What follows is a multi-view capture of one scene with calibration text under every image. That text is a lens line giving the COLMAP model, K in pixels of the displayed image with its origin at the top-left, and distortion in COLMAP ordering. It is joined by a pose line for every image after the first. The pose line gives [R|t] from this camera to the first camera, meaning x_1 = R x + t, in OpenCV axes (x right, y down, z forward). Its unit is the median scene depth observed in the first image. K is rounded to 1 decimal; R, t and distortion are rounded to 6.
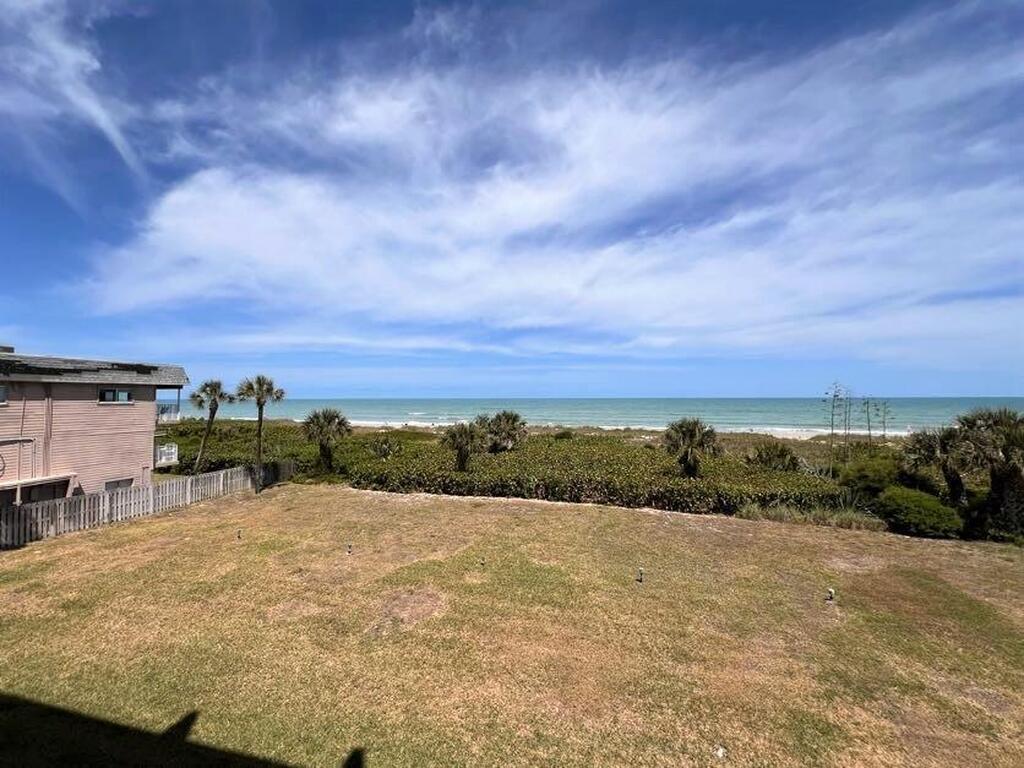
lens RADIAL K [[446.7, 0, 513.0], [0, 446.7, 390.9], [0, 0, 1]] dist [0.000253, 0.000757]
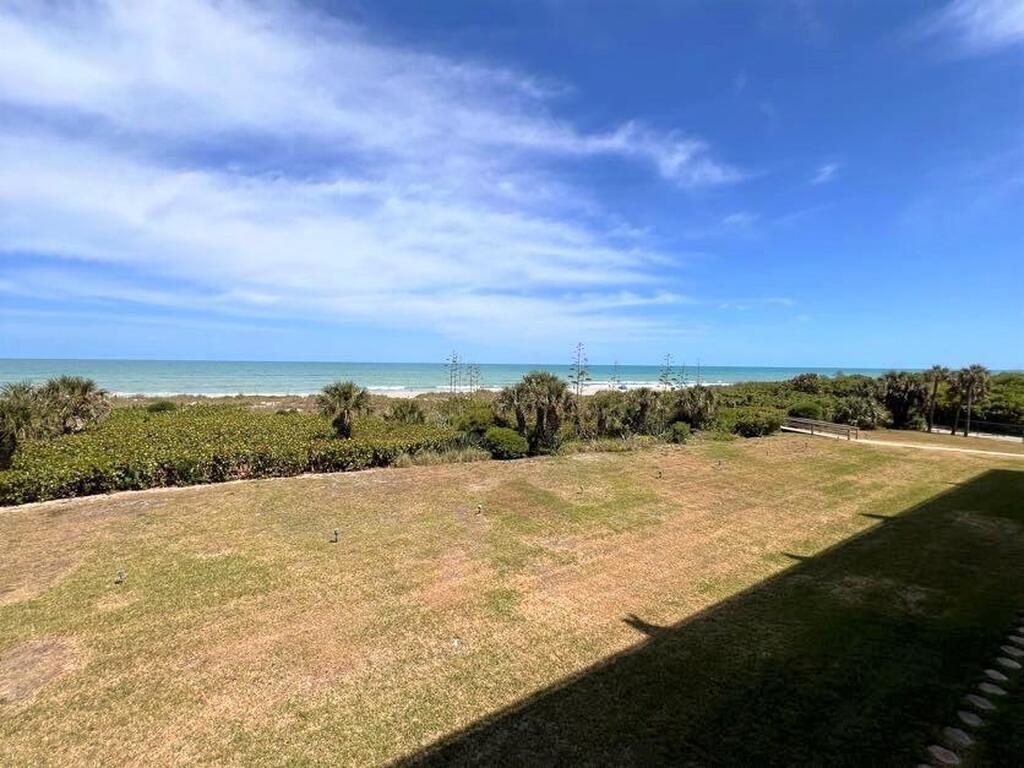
lens RADIAL K [[445.0, 0, 511.7], [0, 445.0, 396.8], [0, 0, 1]] dist [0.000927, 0.000468]
pose [[0.673489, -0.044741, 0.737842, -0.104367], [-0.024759, 0.996241, 0.083010, 0.002499], [-0.738782, -0.074174, 0.669850, 0.029400]]
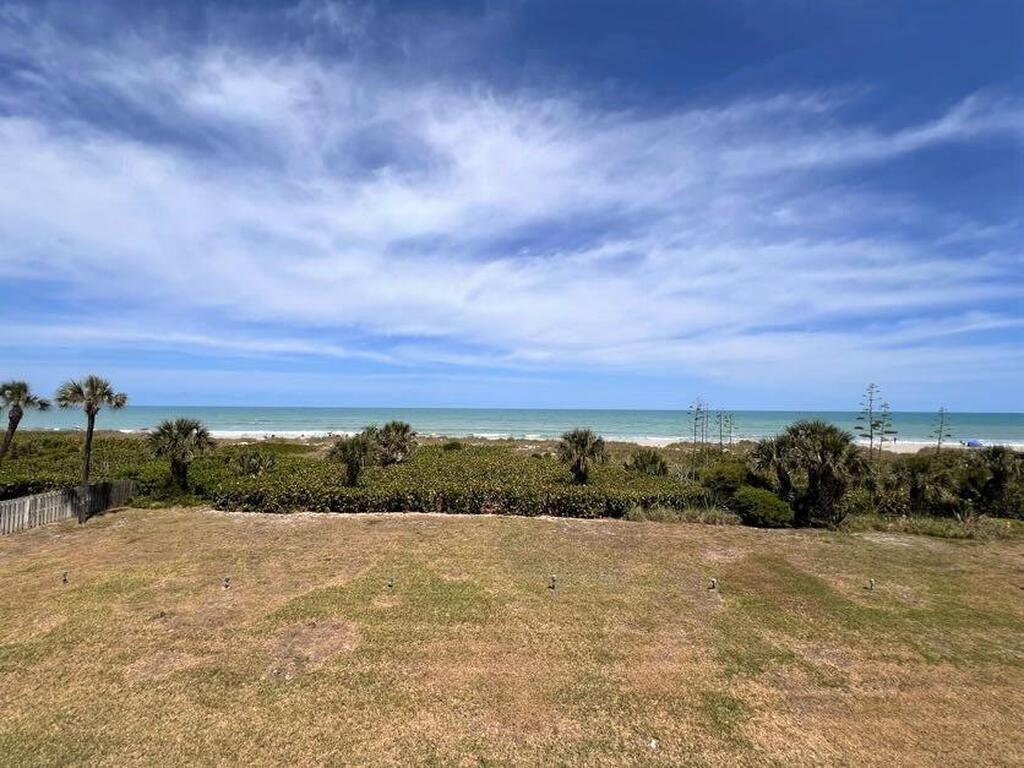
lens RADIAL K [[446.3, 0, 512.8], [0, 446.3, 386.0], [0, 0, 1]] dist [-0.000398, 0.000681]
pose [[0.963423, 0.023871, 0.266922, -0.052335], [-0.014906, 0.999256, -0.035560, -0.000487], [-0.267572, 0.030280, 0.963062, 0.012214]]
